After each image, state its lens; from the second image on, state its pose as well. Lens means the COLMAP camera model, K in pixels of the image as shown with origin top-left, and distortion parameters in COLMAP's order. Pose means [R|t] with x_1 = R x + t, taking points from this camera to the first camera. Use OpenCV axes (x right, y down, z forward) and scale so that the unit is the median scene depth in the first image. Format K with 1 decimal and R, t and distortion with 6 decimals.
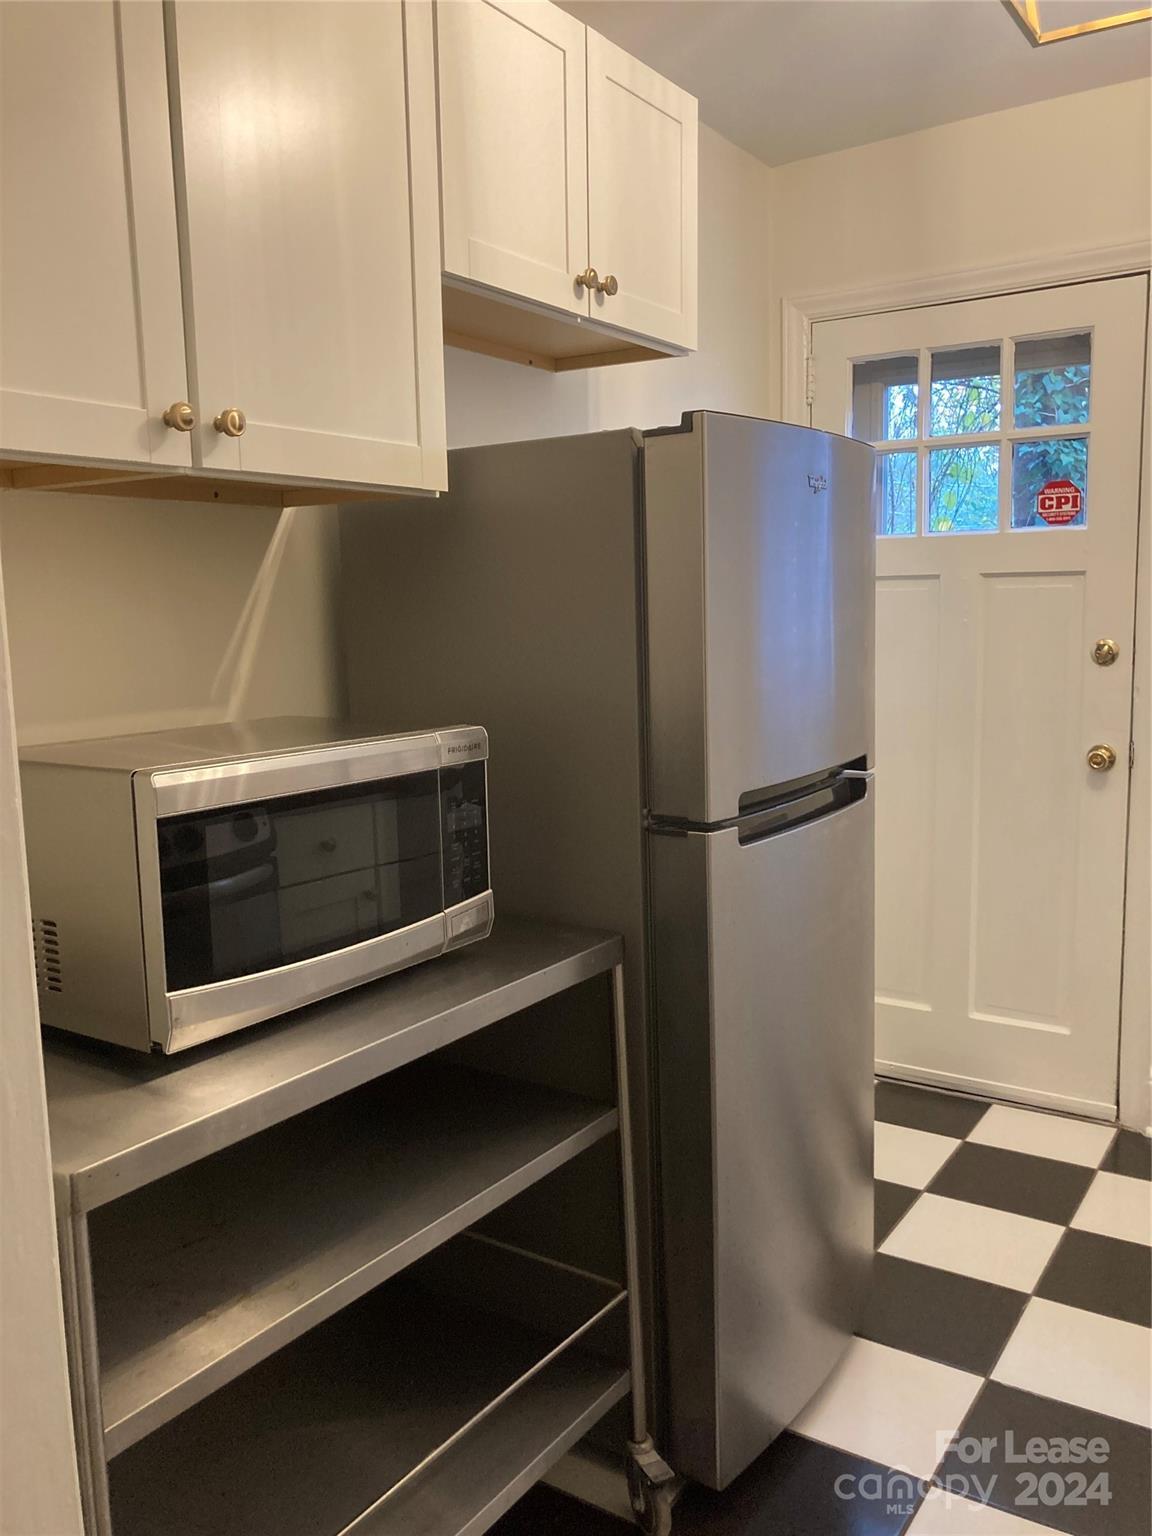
lens RADIAL K [[1271.2, 0, 584.5], [0, 1271.2, 764.1], [0, 0, 1]] dist [-0.006928, -0.004038]
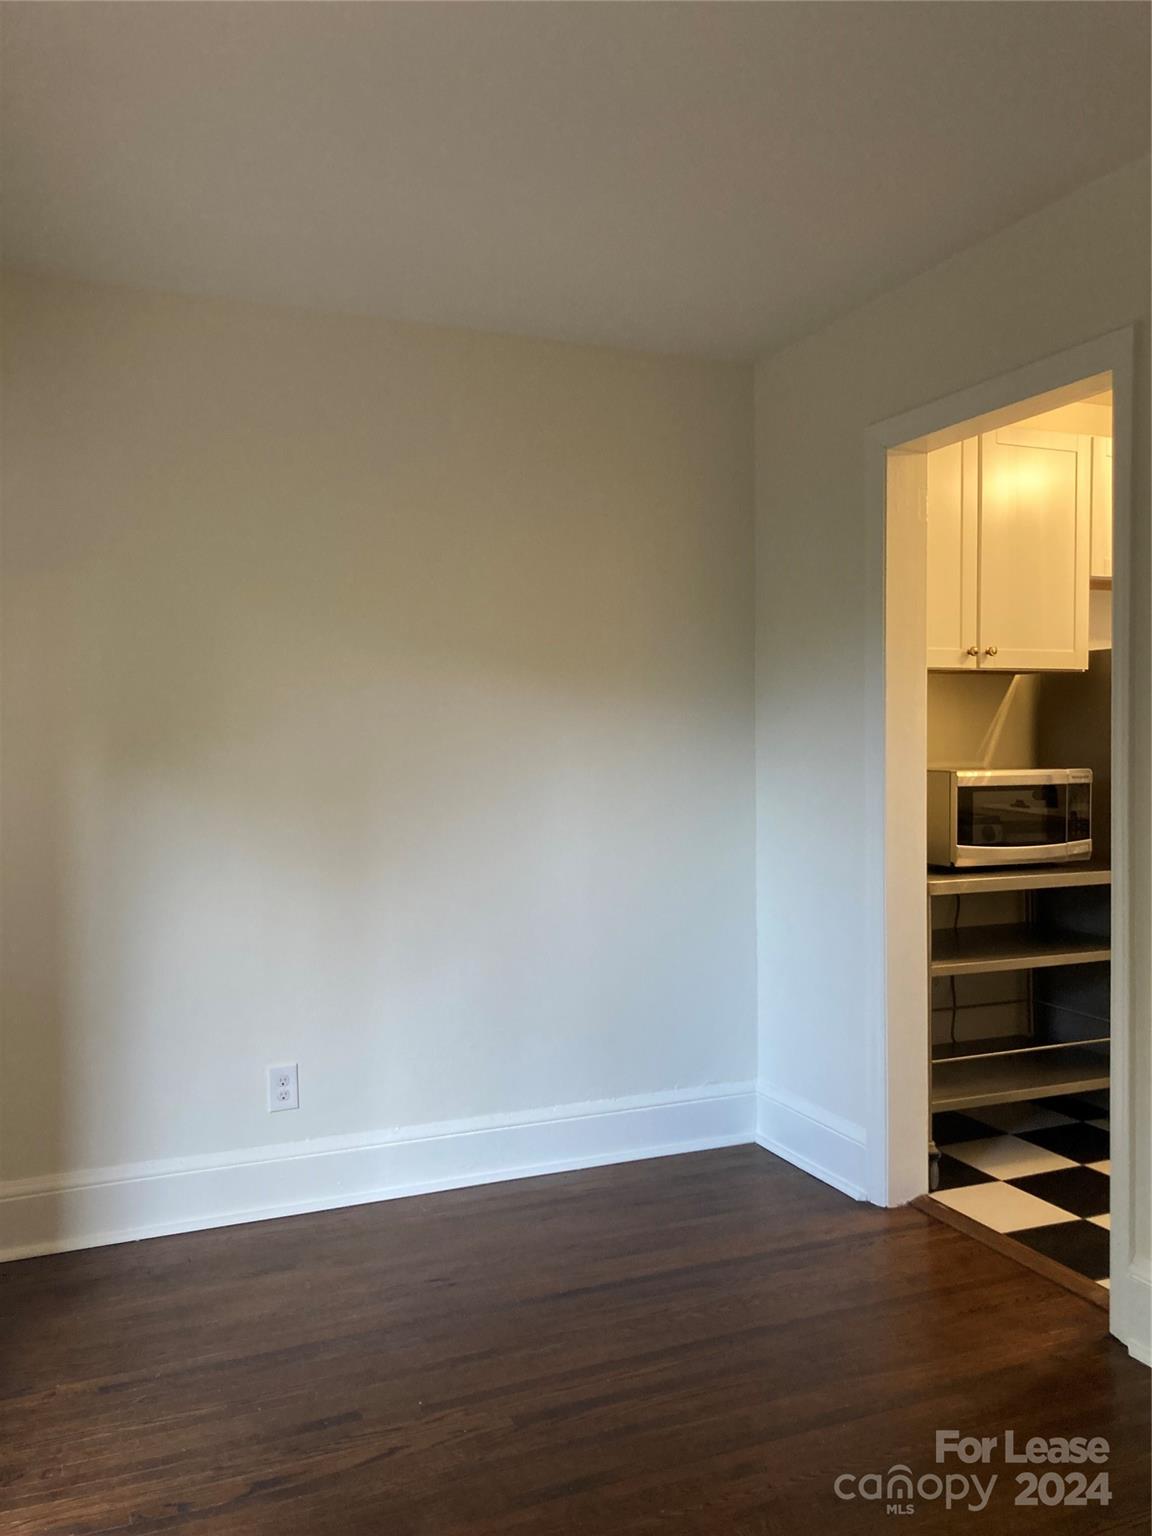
lens RADIAL K [[1271.2, 0, 583.7], [0, 1271.2, 770.5], [0, 0, 1]] dist [-0.006928, -0.004038]
pose [[0.832635, 0.034894, -0.552721, 0.528221], [-0.086896, 0.993883, -0.068157, 0.256890], [0.546962, 0.104779, 0.830574, -1.785123]]
